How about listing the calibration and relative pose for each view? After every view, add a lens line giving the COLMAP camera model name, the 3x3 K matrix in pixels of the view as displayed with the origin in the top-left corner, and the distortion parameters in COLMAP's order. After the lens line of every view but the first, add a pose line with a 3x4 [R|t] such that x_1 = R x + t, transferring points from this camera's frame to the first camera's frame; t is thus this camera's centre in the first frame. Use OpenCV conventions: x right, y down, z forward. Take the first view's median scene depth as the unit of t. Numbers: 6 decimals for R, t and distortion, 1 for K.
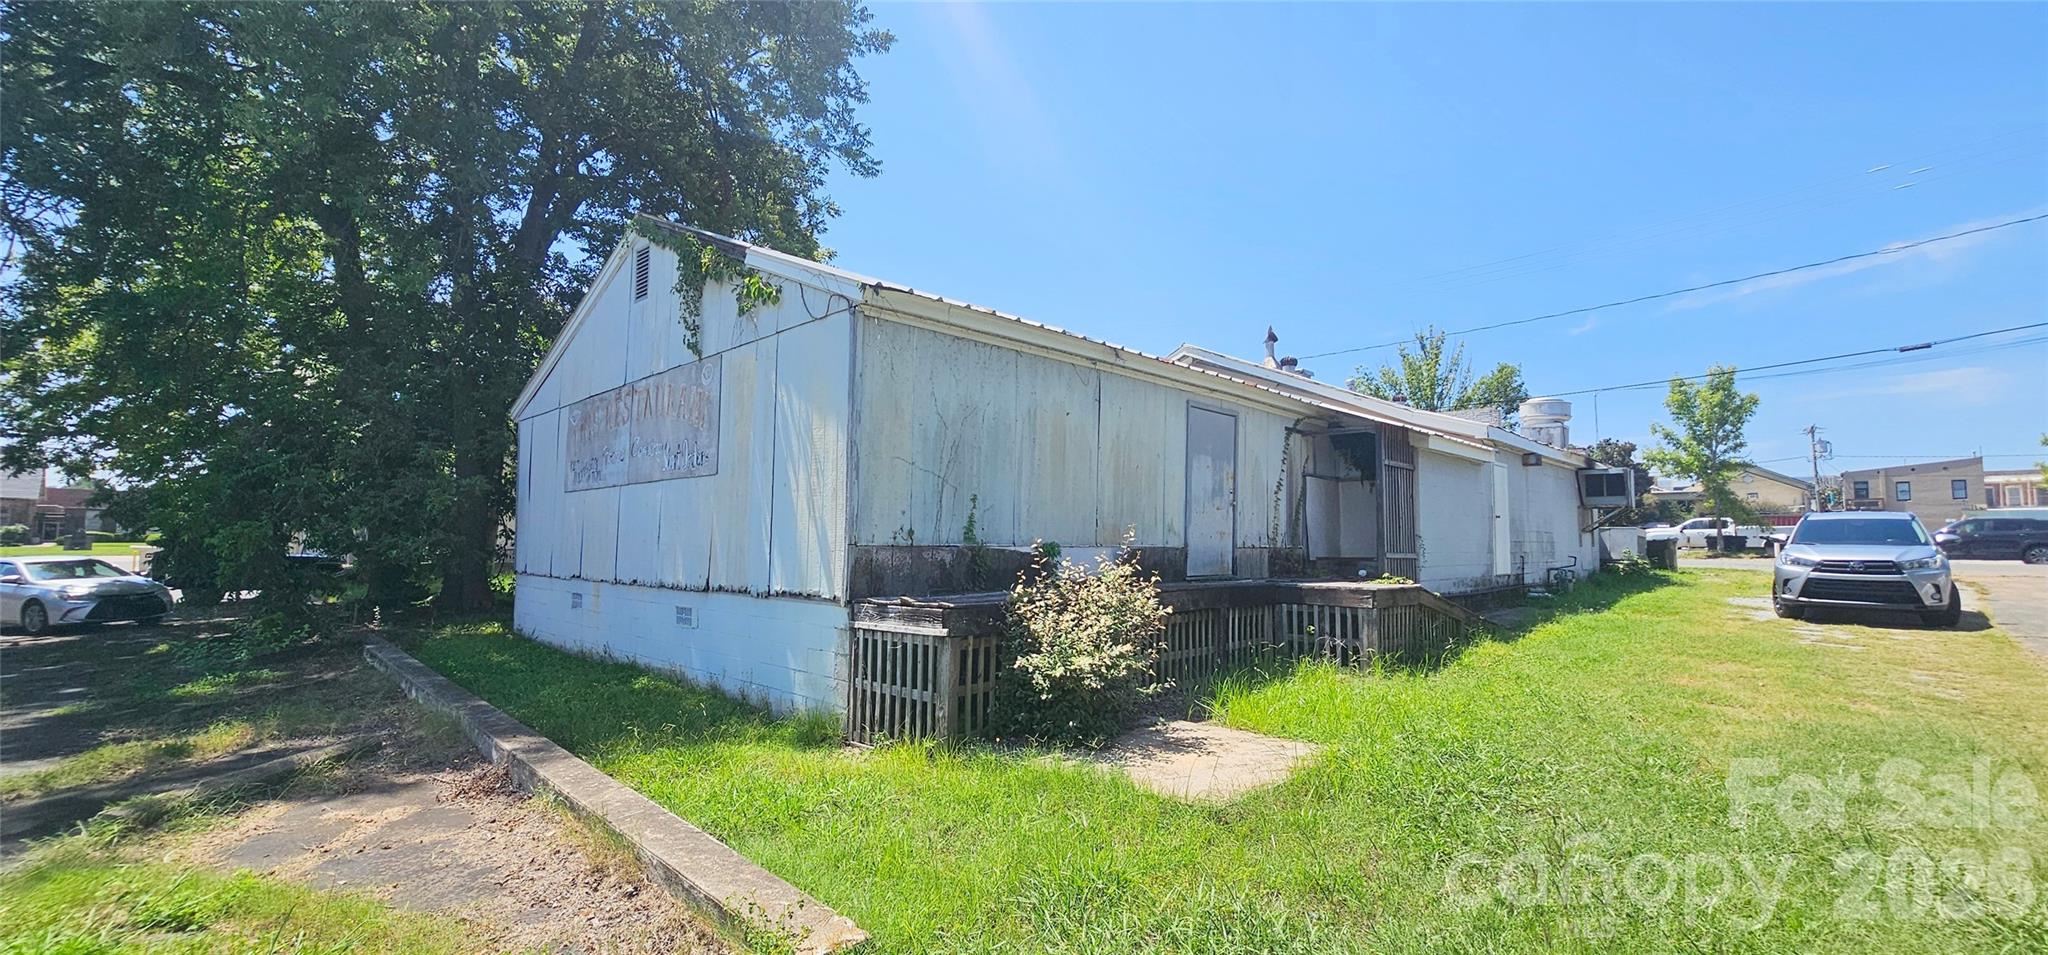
lens RADIAL K [[838.1, 0, 1019.6], [0, 838.1, 483.9], [0, 0, 1]] dist [-0.002884, 0.000315]
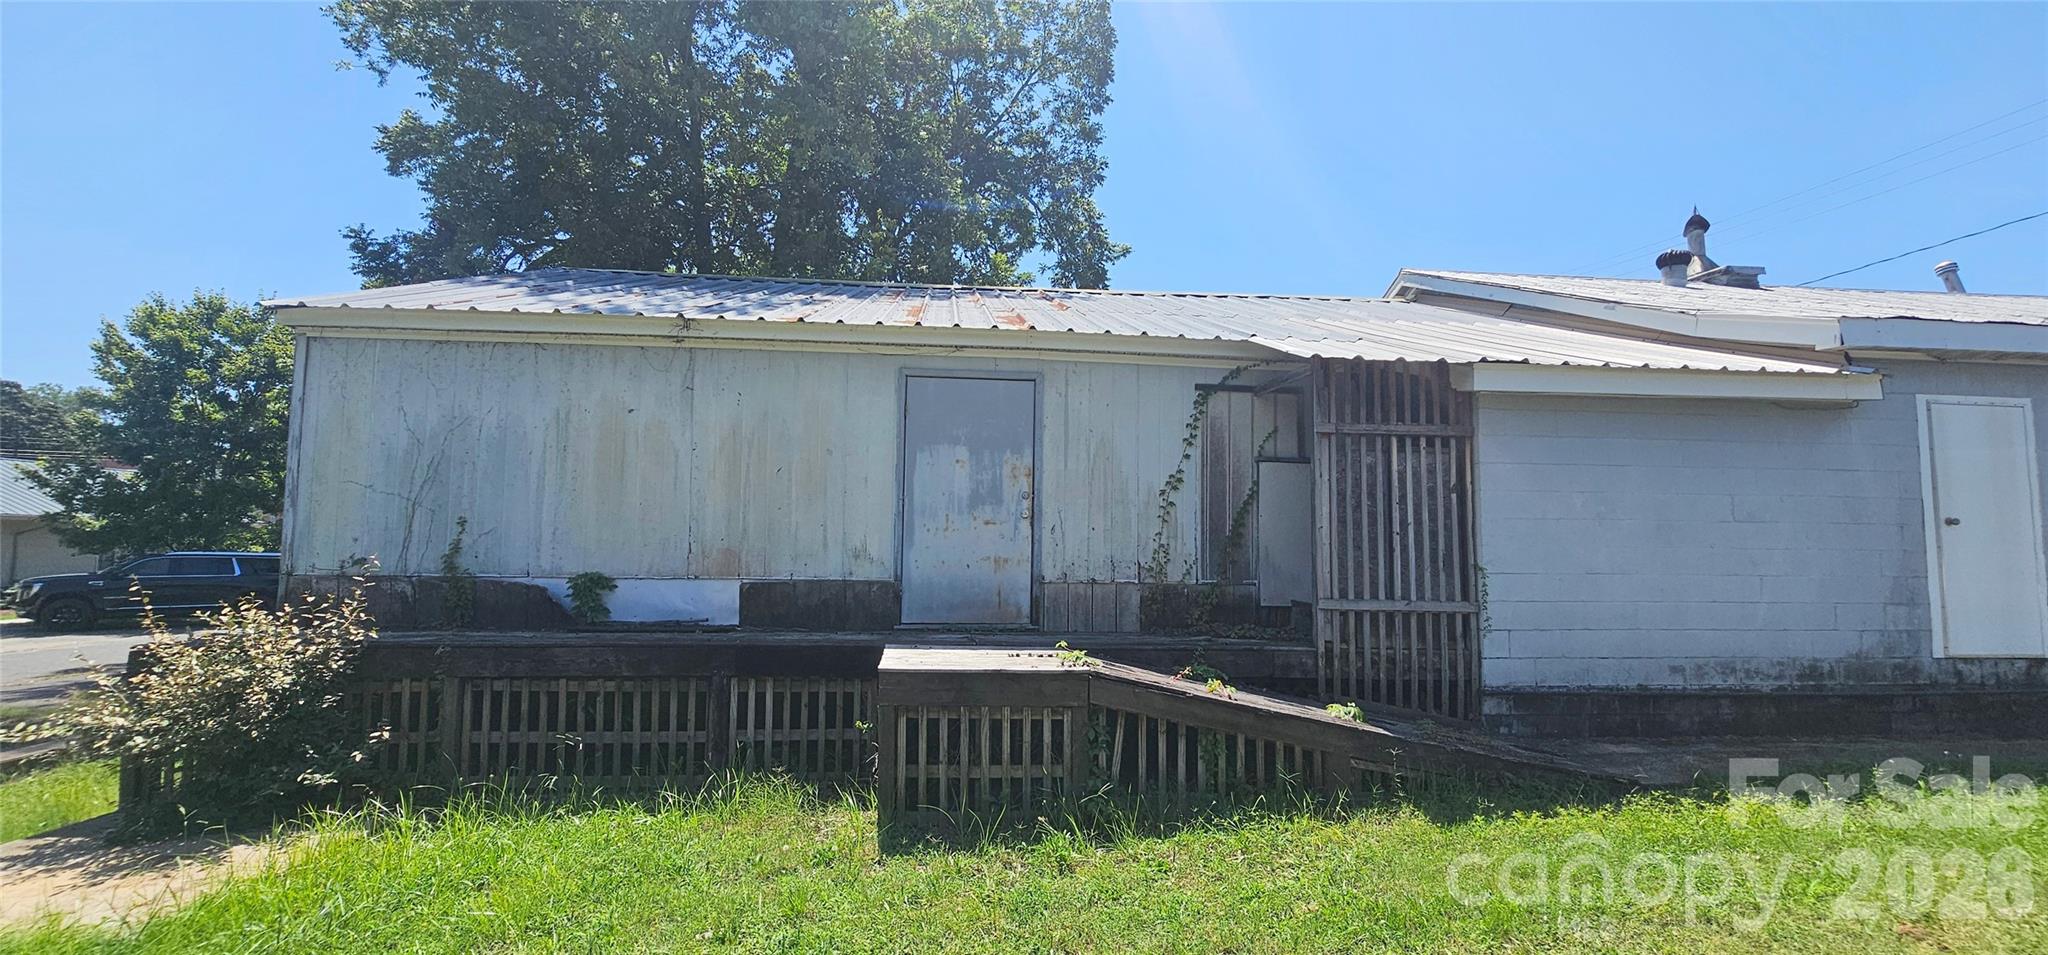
lens RADIAL K [[838.1, 0, 1019.6], [0, 838.1, 483.9], [0, 0, 1]] dist [-0.002884, 0.000315]
pose [[0.761572, -0.045457, -0.646484, 0.798285], [0.039580, 0.998937, -0.023614, 0.017753], [0.646870, -0.007604, 0.762562, 0.596300]]
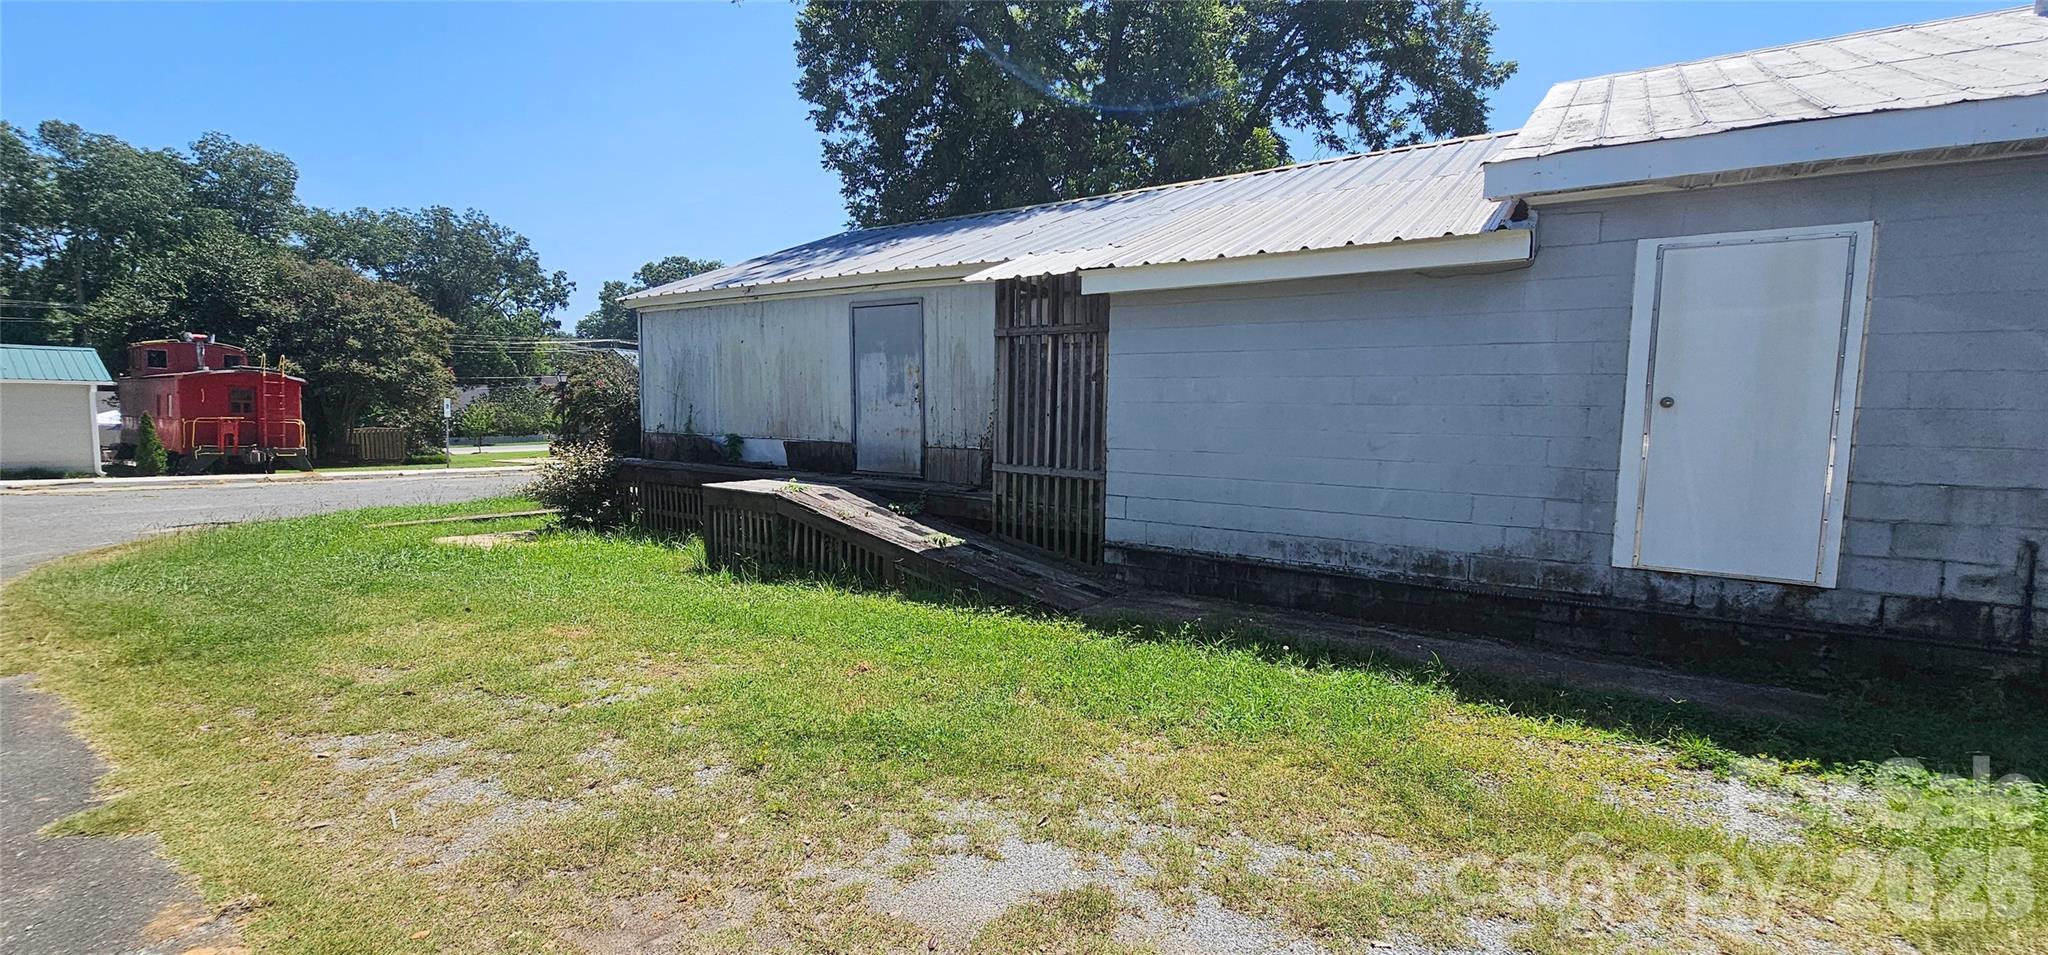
lens RADIAL K [[838.1, 0, 1019.6], [0, 838.1, 483.9], [0, 0, 1]] dist [-0.002884, 0.000315]
pose [[0.178207, 0.083403, -0.980452, 1.422692], [0.054991, 0.994000, 0.094551, 0.041664], [0.982455, -0.070765, 0.172552, 1.124535]]
